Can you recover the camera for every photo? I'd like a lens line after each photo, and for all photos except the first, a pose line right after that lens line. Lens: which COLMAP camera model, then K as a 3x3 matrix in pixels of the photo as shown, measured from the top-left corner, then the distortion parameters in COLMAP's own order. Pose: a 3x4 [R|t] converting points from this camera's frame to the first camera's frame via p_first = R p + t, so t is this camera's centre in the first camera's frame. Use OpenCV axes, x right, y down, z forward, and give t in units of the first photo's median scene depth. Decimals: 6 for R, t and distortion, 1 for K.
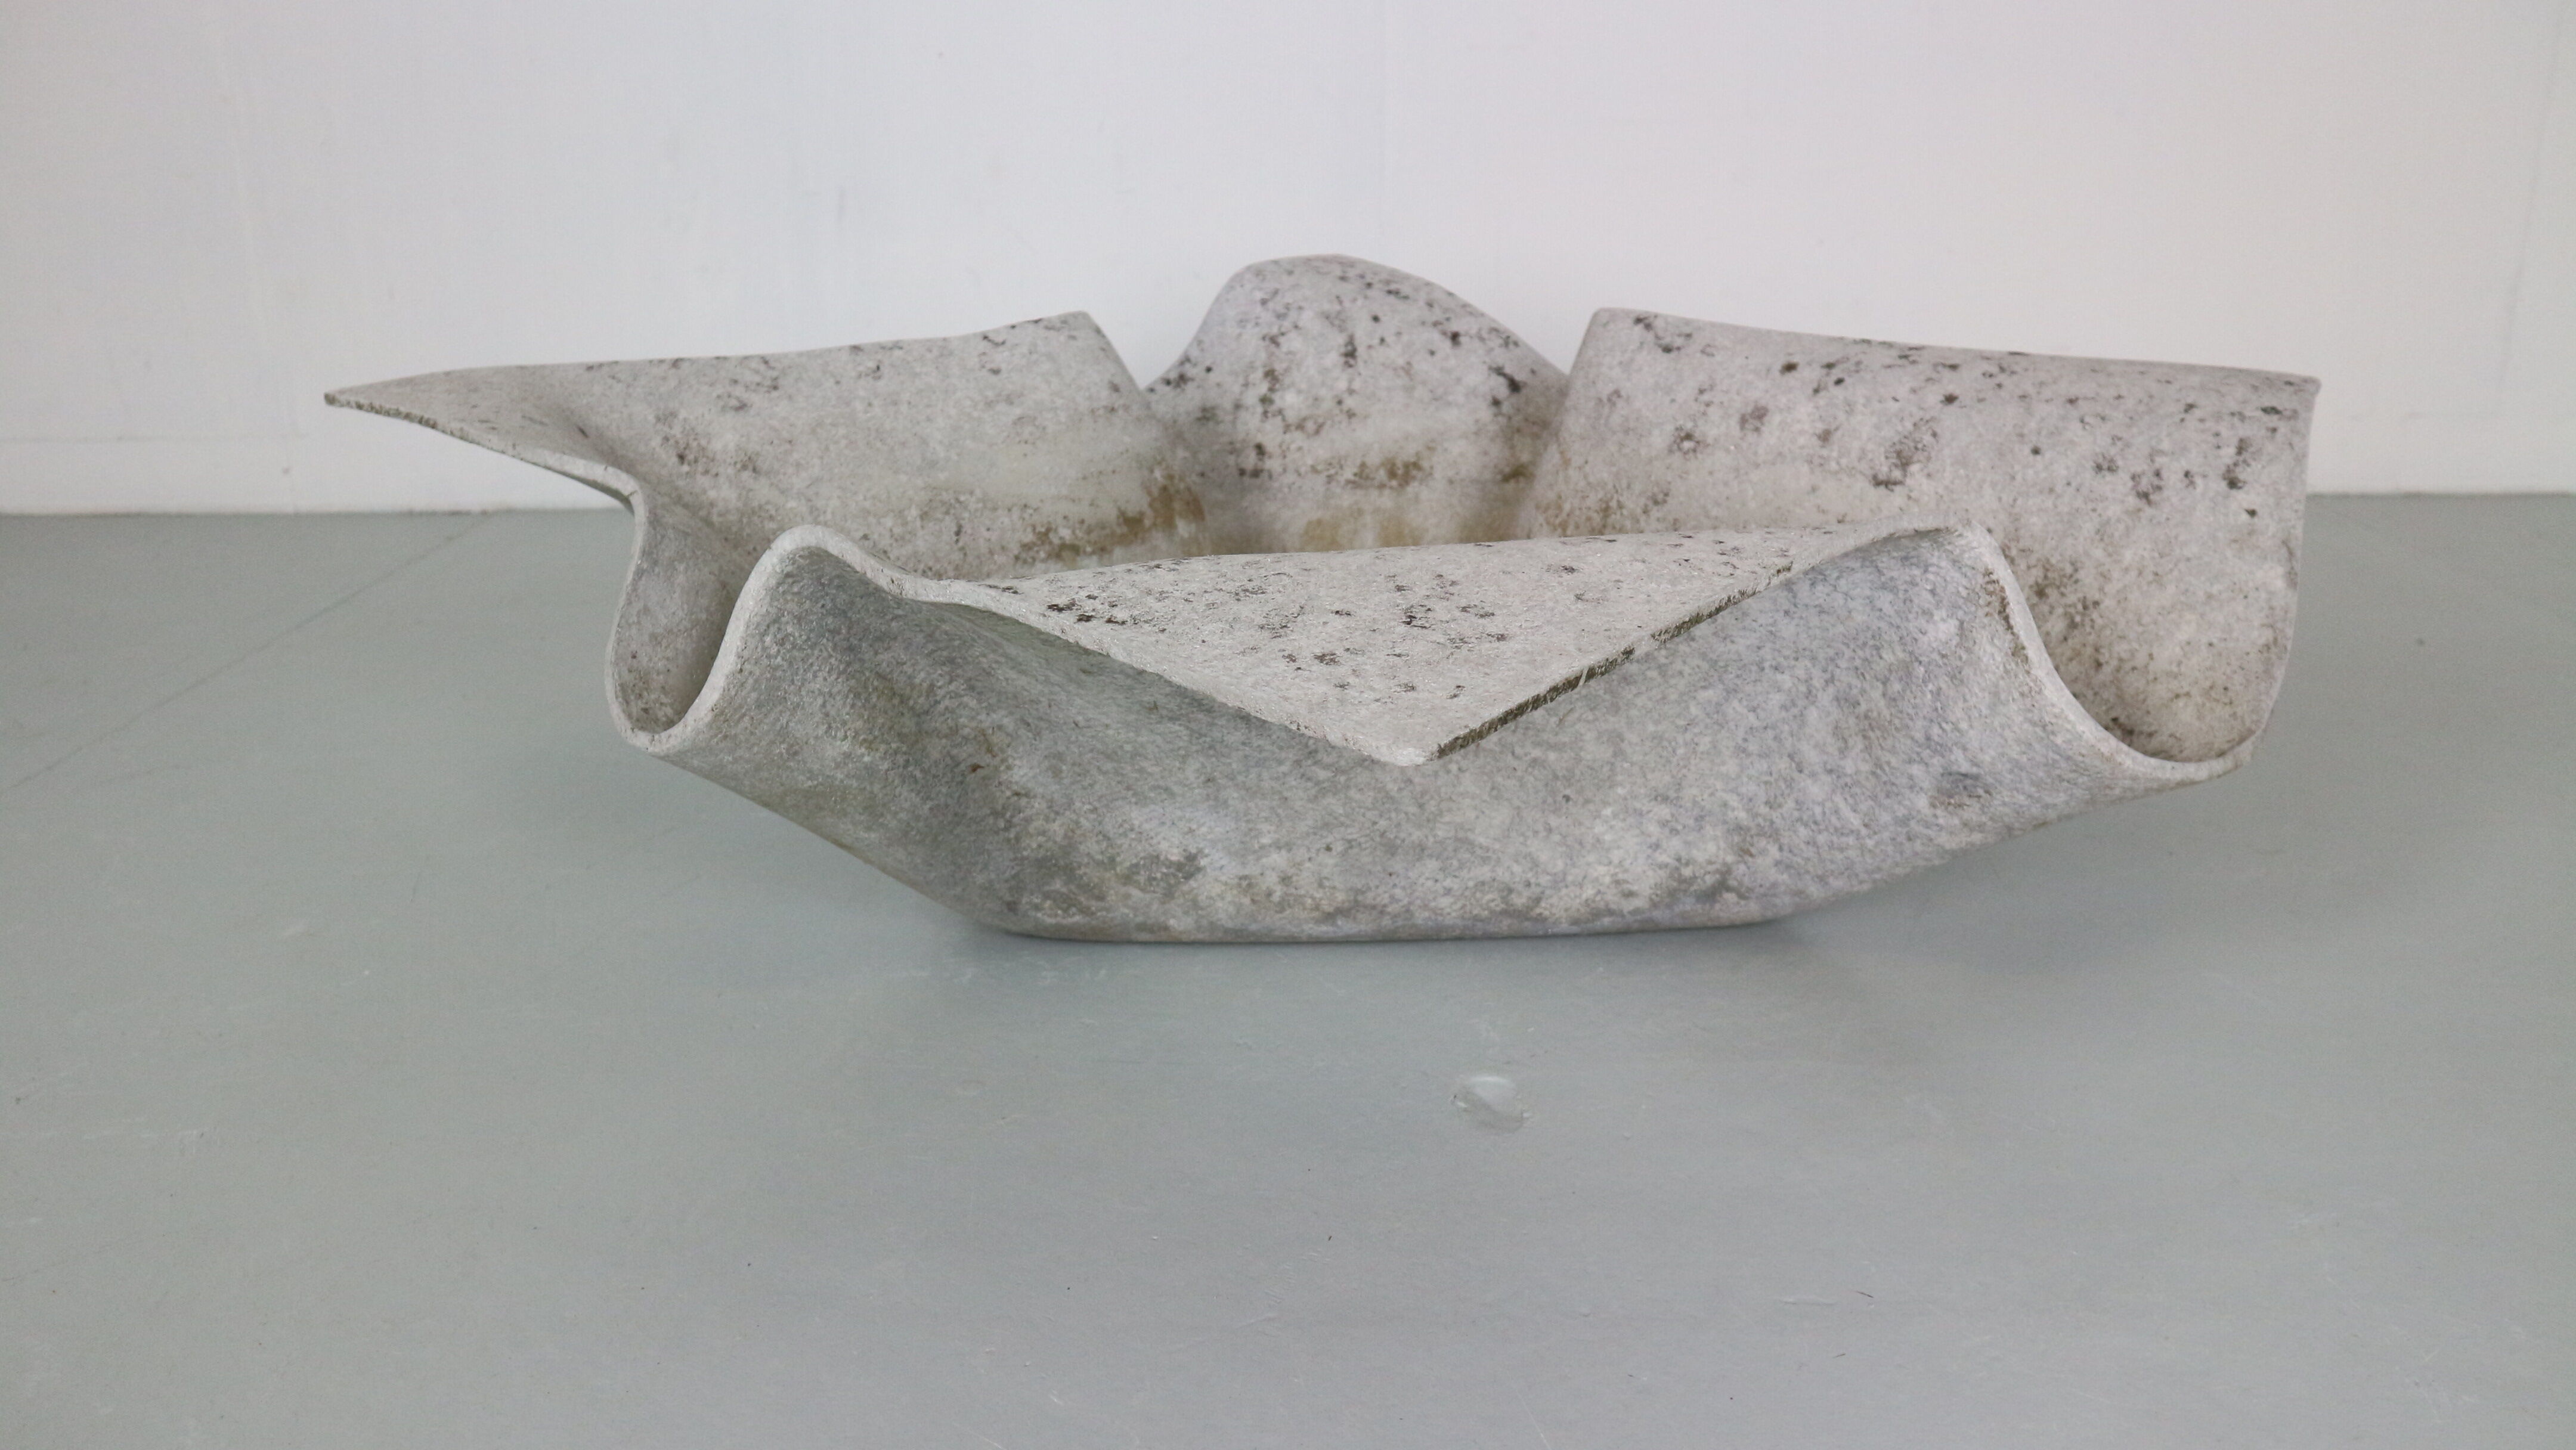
lens RADIAL K [[2140.4, 0, 1292.3], [0, 2140.4, 734.9], [0, 0, 1]] dist [-0.092229, 0.151136]
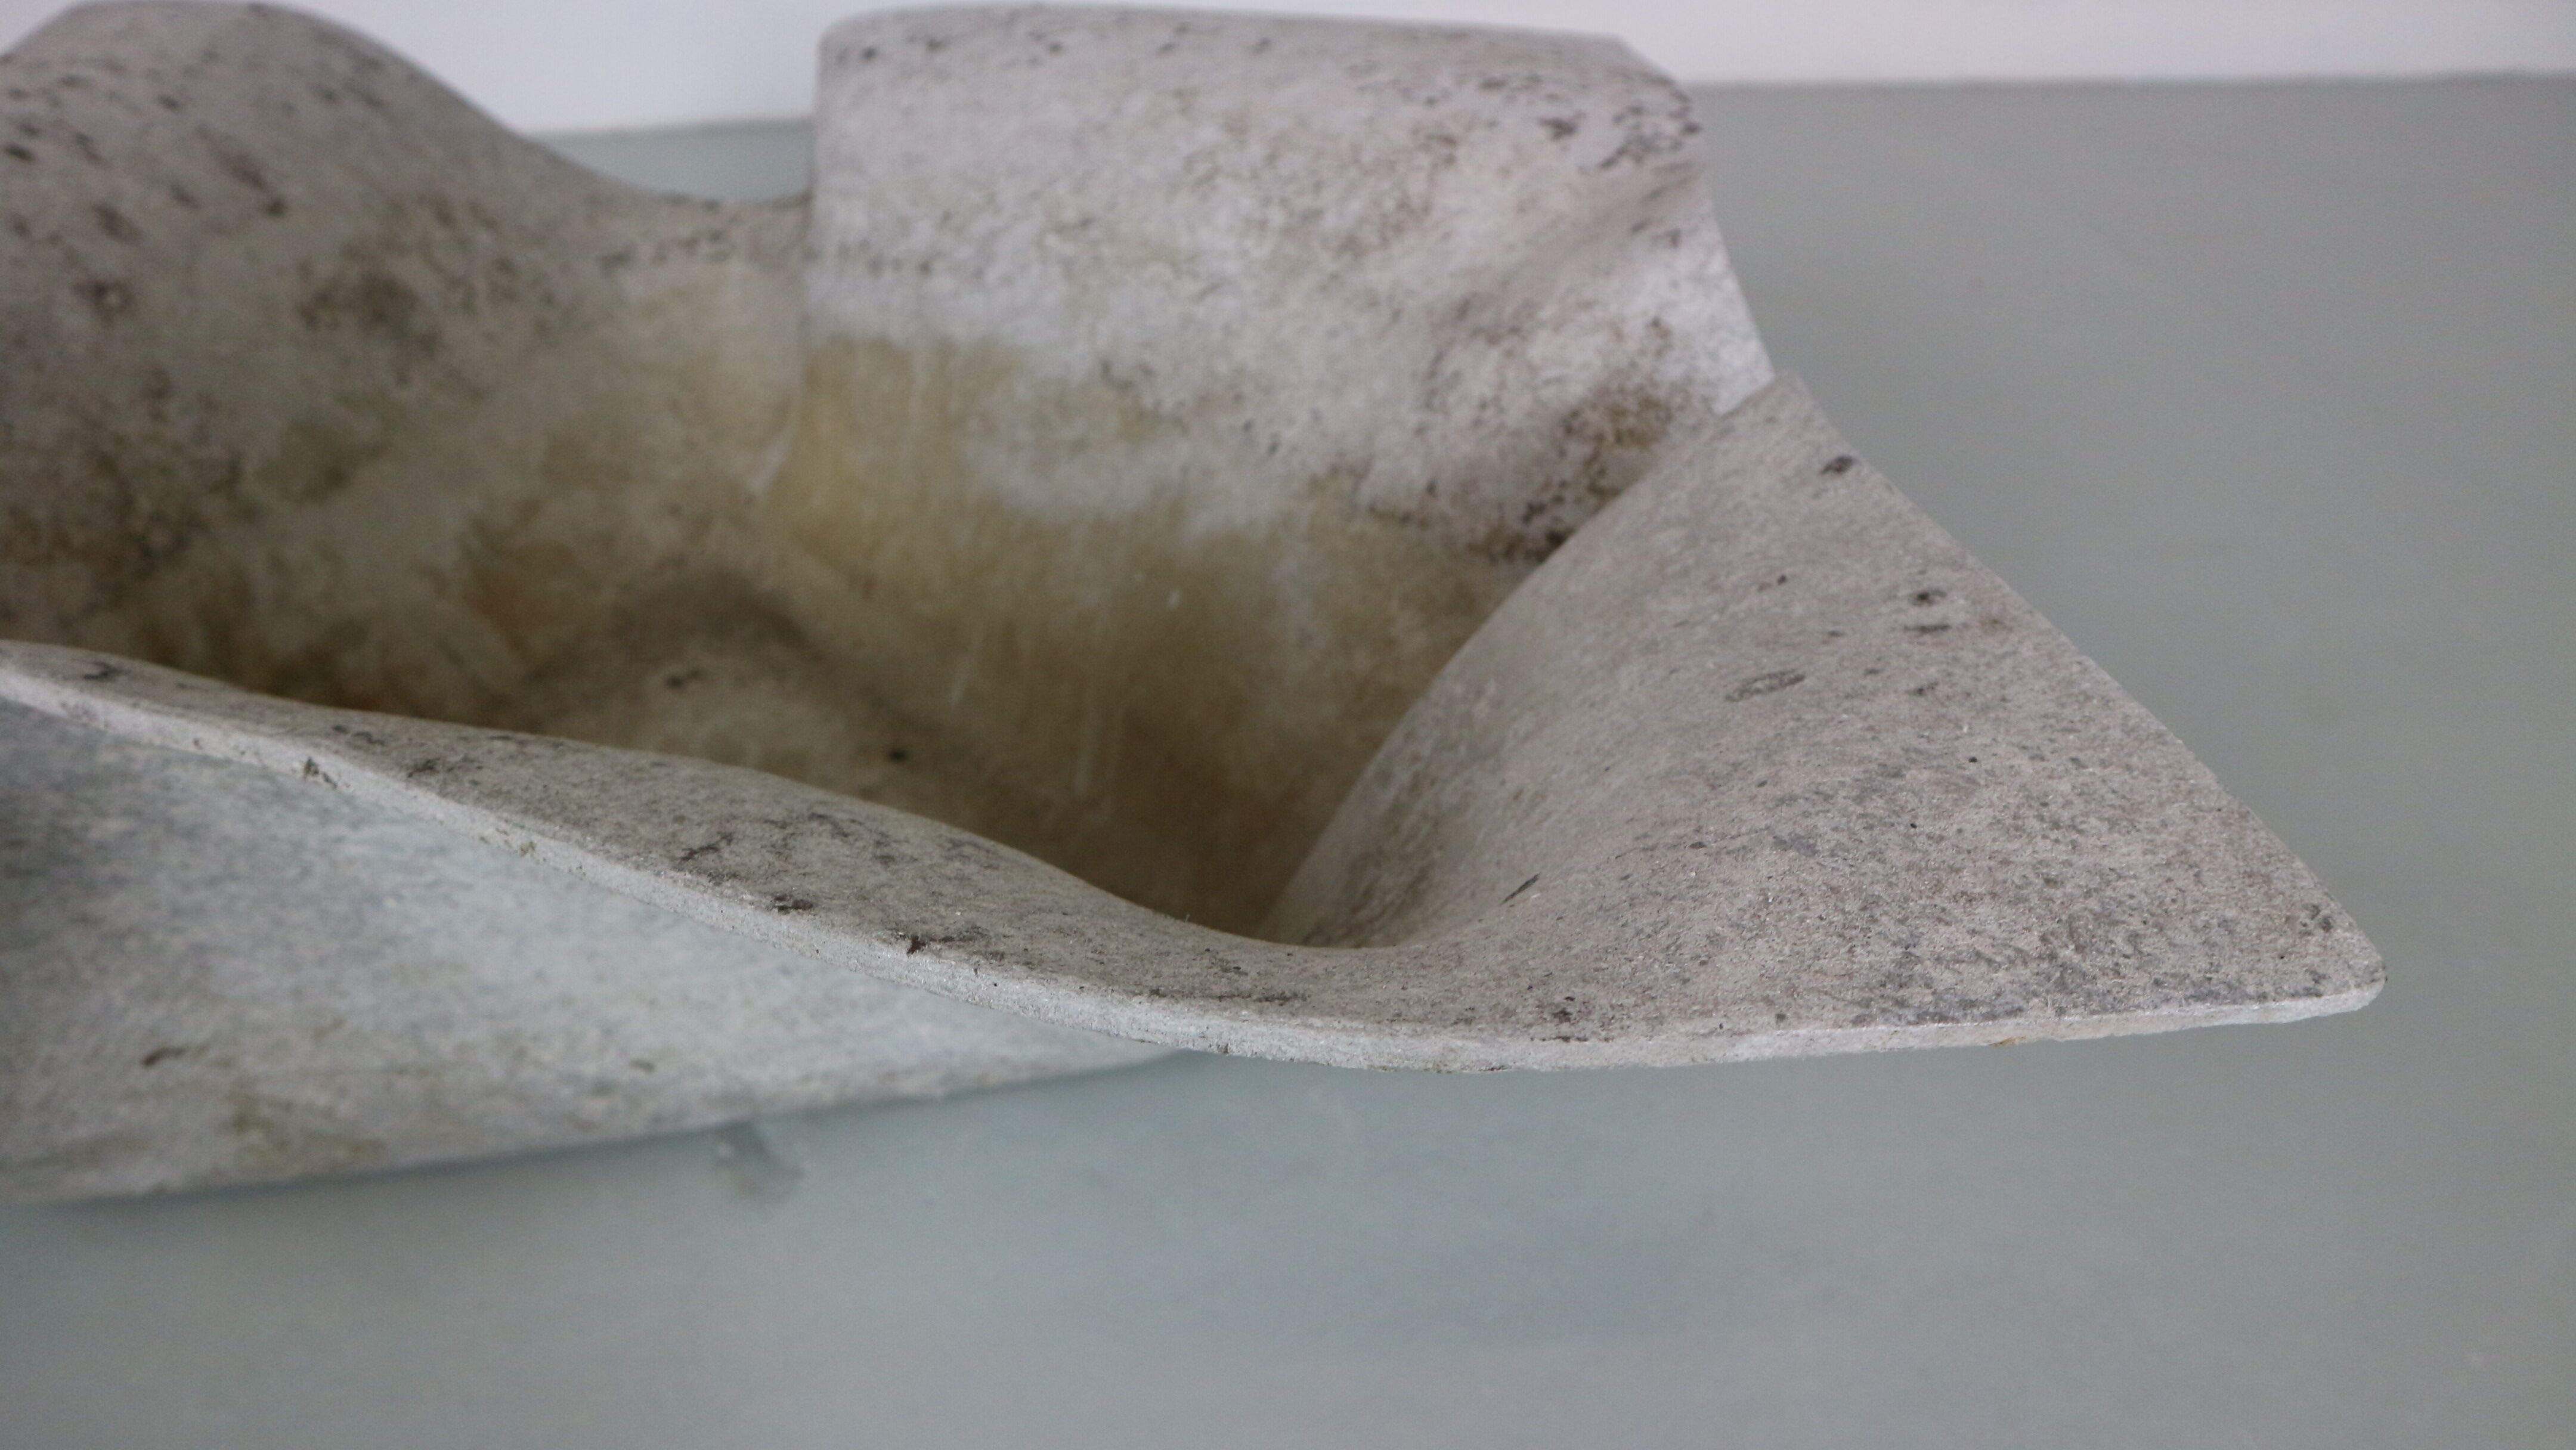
lens RADIAL K [[1871.7, 0, 1287.9], [0, 1871.7, 720.2], [0, 0, 1]] dist [-0.113245, 0.085534]
pose [[-0.667280, -0.387527, 0.636050, -0.451164], [0.251455, 0.686624, 0.682142, -0.336588], [-0.701076, 0.615118, -0.360725, 1.045928]]
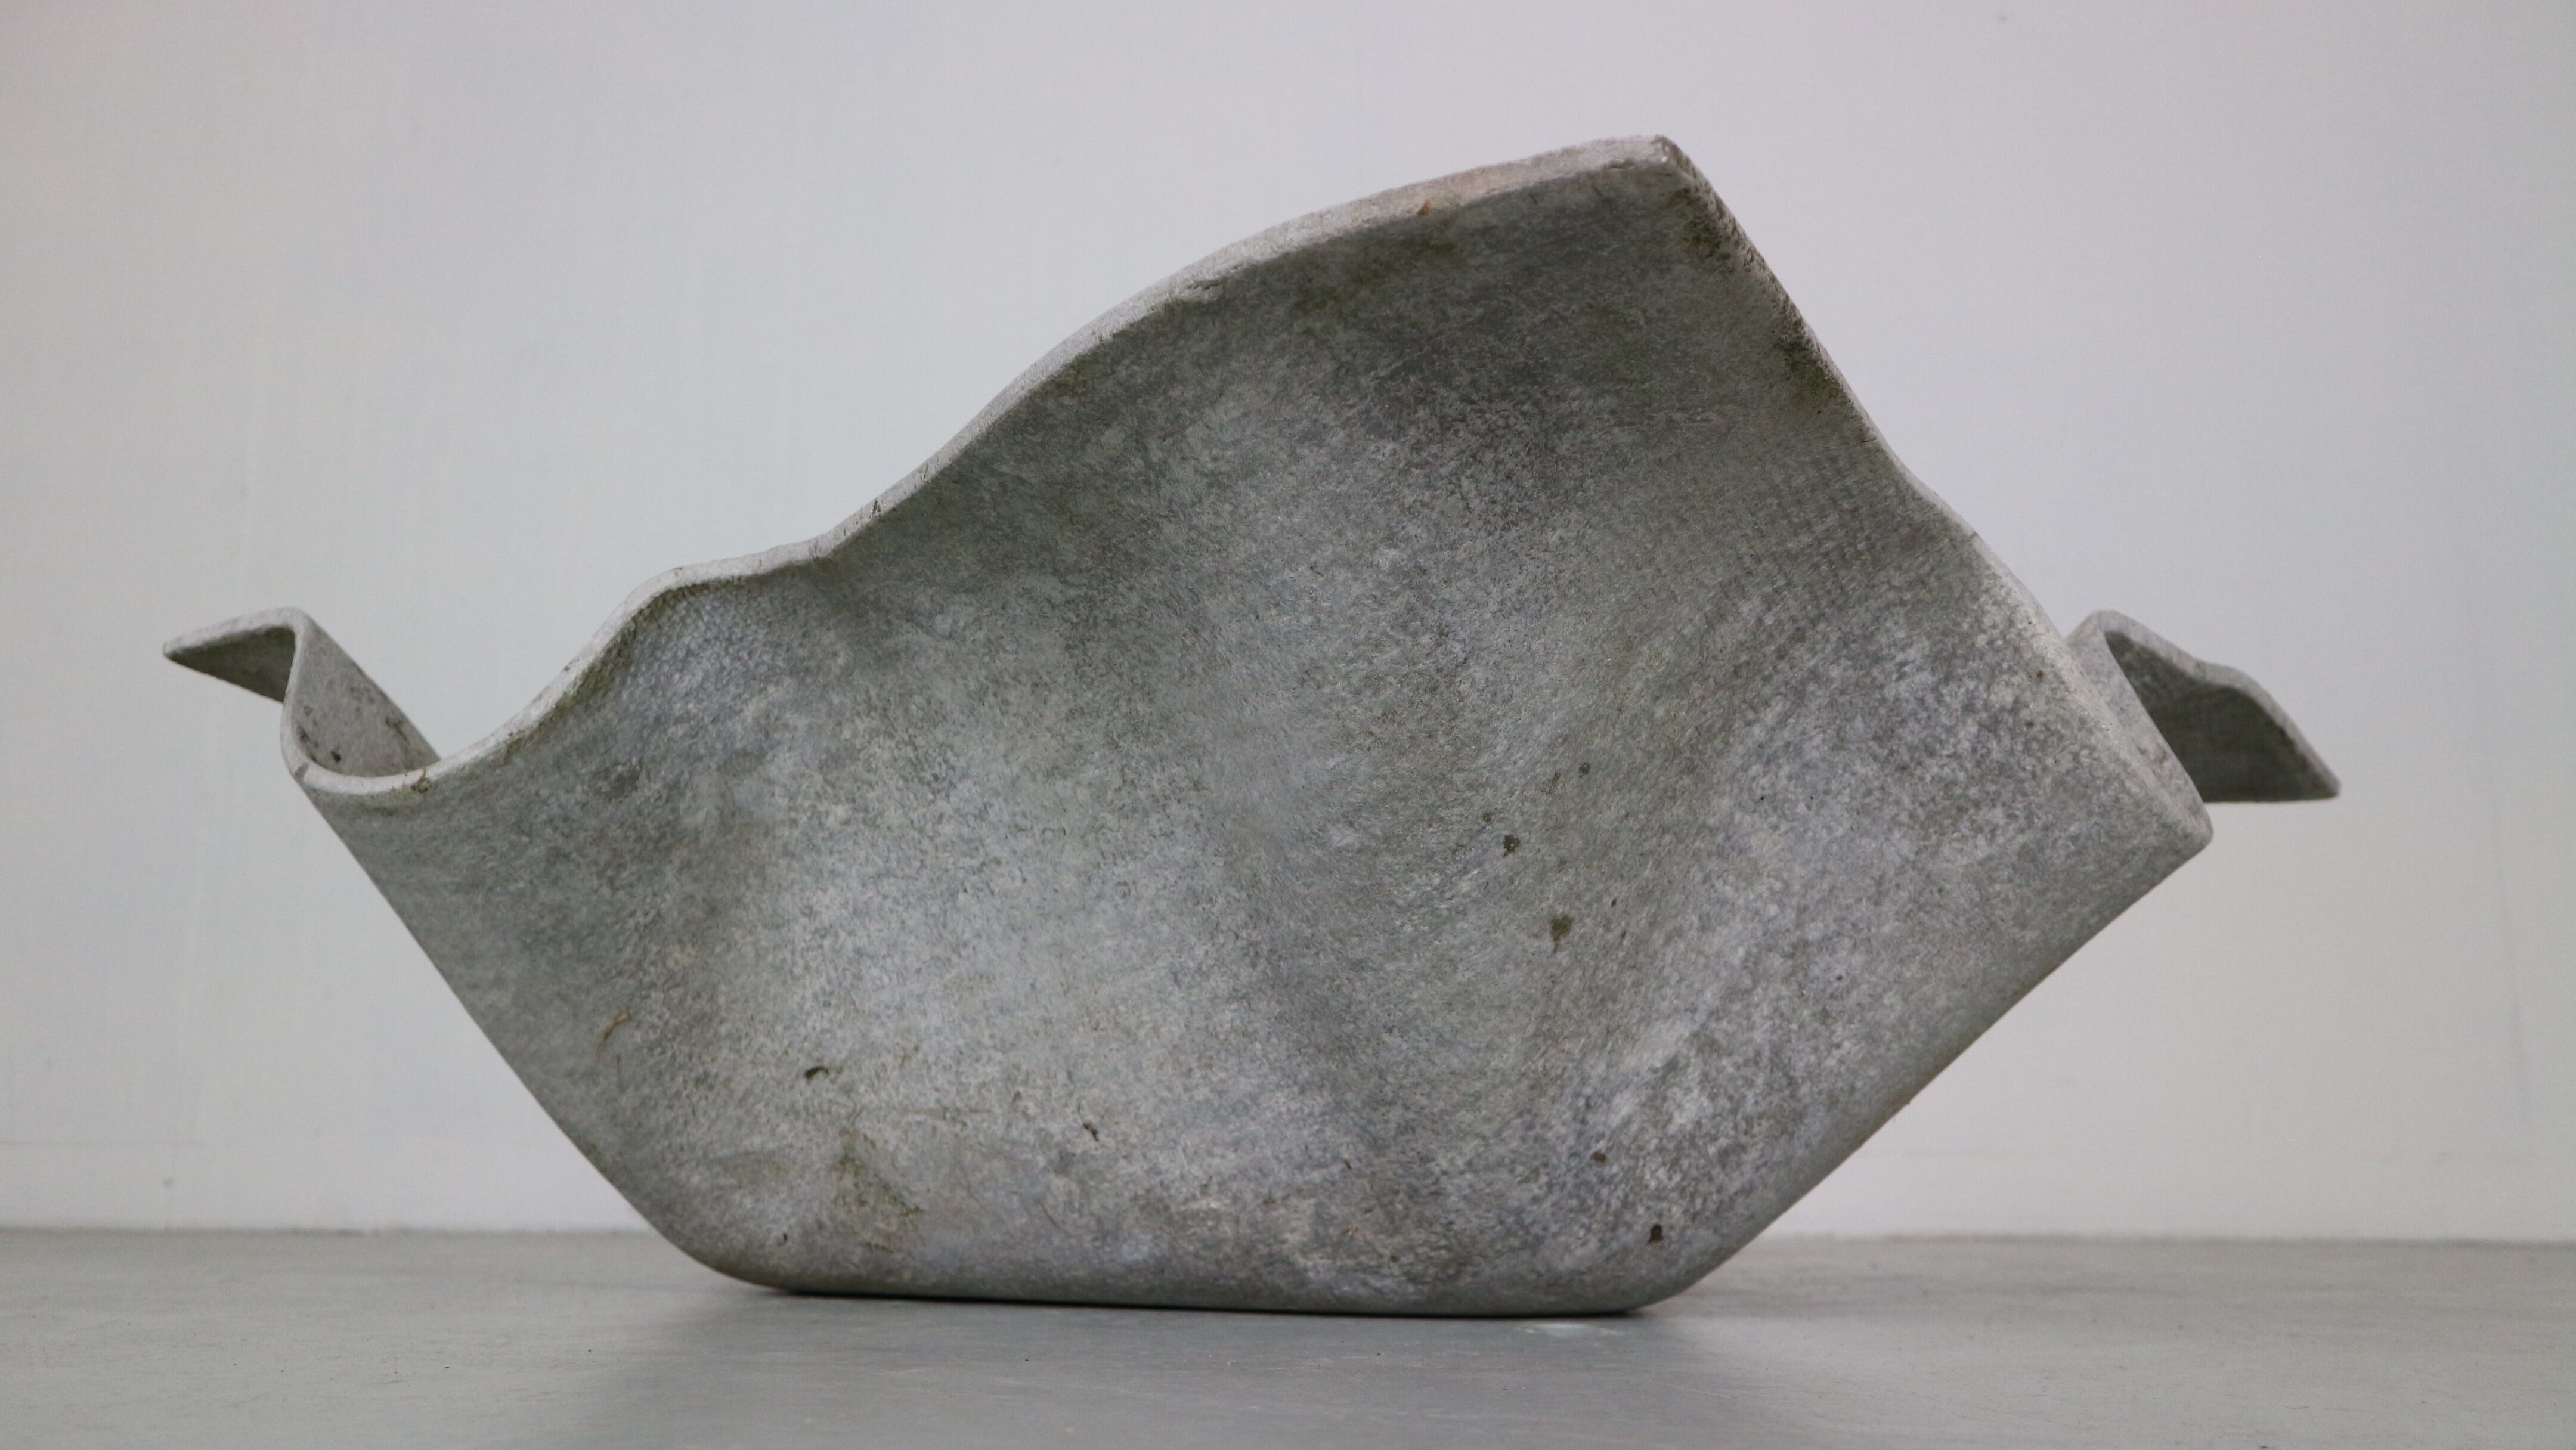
lens RADIAL K [[2140.4, 0, 1292.3], [0, 2140.4, 734.9], [0, 0, 1]] dist [-0.092229, 0.151136]
pose [[-0.098369, 0.216782, 0.971251, -0.757748], [0.313781, 0.932955, -0.176454, 0.002402], [-0.944386, 0.287403, -0.159796, 1.057348]]
